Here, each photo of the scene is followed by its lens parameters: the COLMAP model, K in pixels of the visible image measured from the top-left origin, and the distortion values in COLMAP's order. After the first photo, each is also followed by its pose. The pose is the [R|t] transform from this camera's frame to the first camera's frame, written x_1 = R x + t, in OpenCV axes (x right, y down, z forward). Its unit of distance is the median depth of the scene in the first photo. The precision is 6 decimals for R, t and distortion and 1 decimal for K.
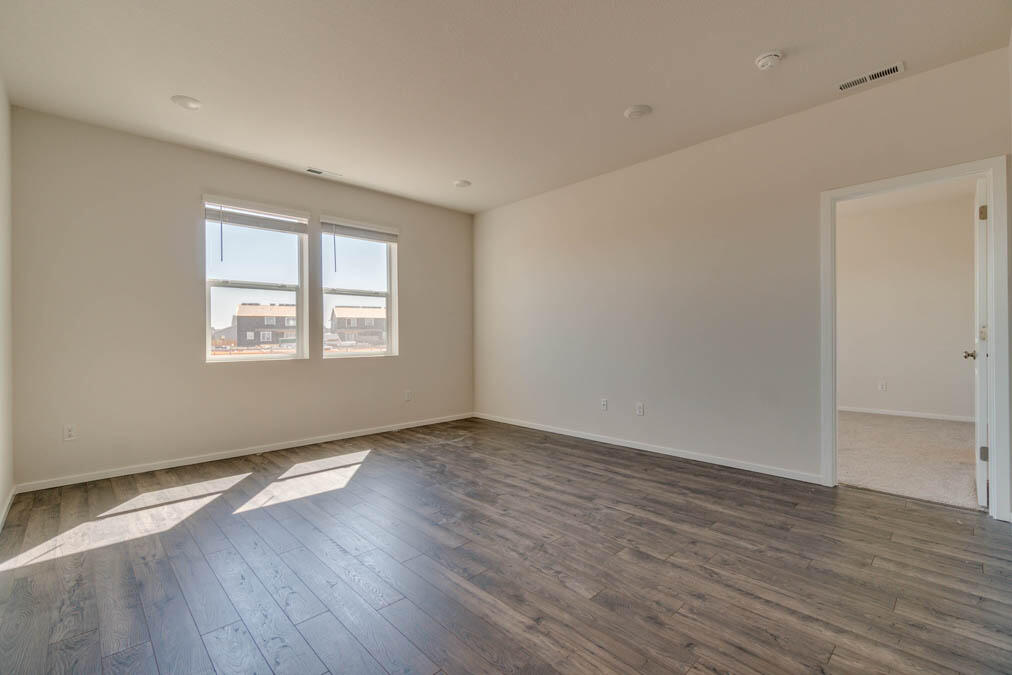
lens RADIAL K [[451.0, 0, 508.5], [0, 451.0, 336.5], [0, 0, 1]] dist [-0.003576, -0.000146]
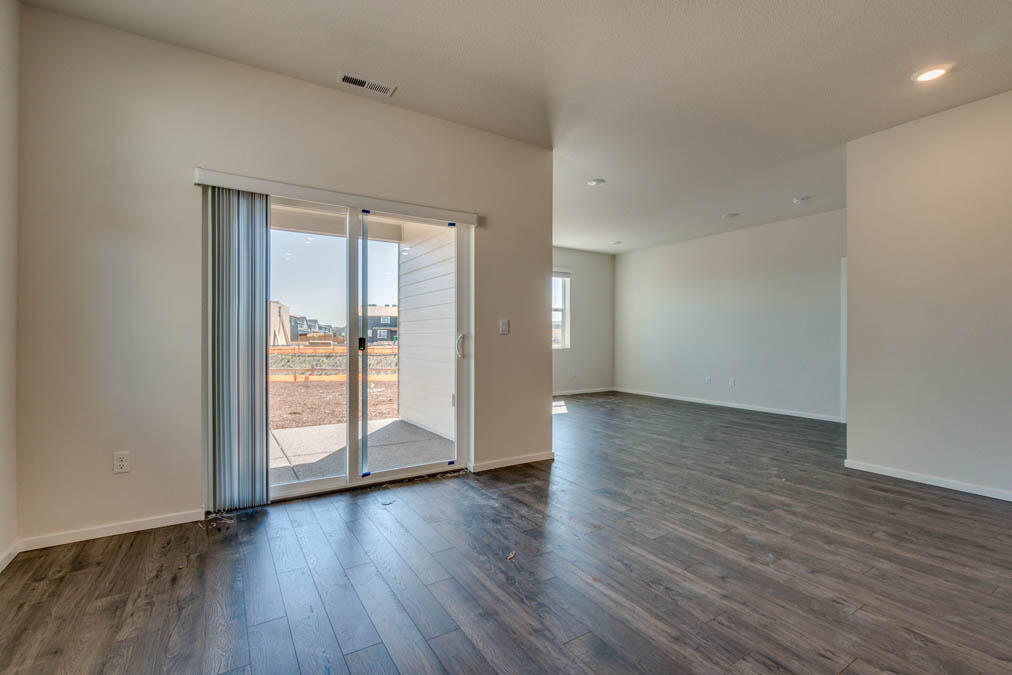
lens RADIAL K [[458.2, 0, 506.0], [0, 458.2, 337.5], [0, 0, 1]] dist [0.000918, 0.000089]
pose [[0.979403, 0.008382, -0.201741, -0.127829], [-0.007363, 0.999956, 0.005801, -0.004763], [0.201781, -0.004196, 0.979422, -0.577341]]
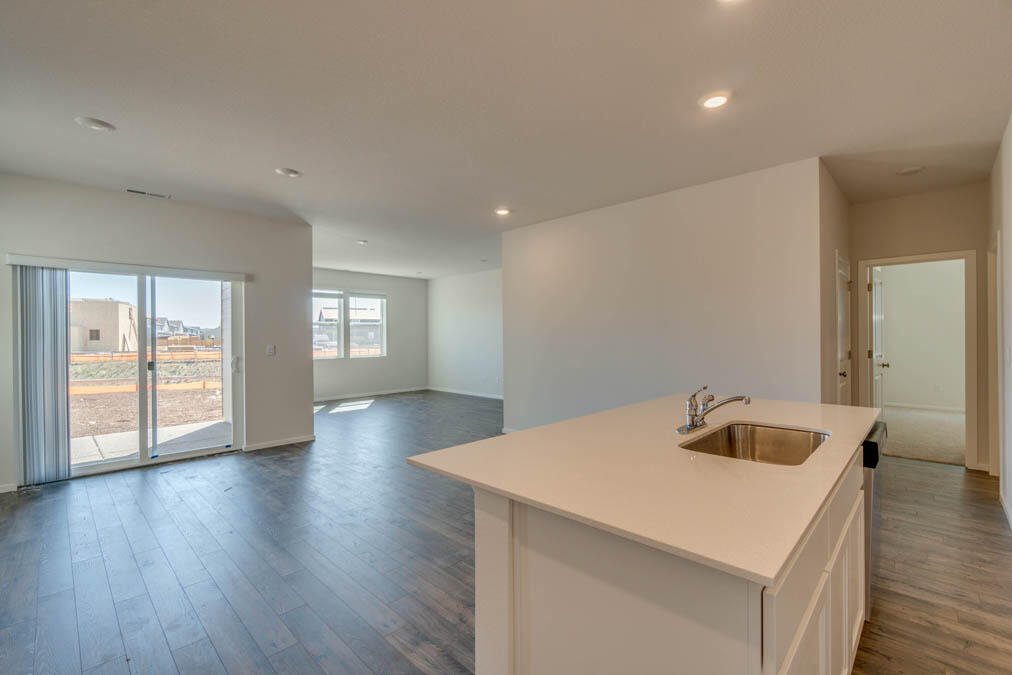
lens RADIAL K [[451.0, 0, 508.5], [0, 451.0, 336.5], [0, 0, 1]] dist [-0.003576, -0.000146]
pose [[0.999503, -0.002184, 0.031451, 0.202778], [0.002067, 0.999991, 0.003750, -0.047374], [-0.031459, -0.003683, 0.999498, -0.884879]]
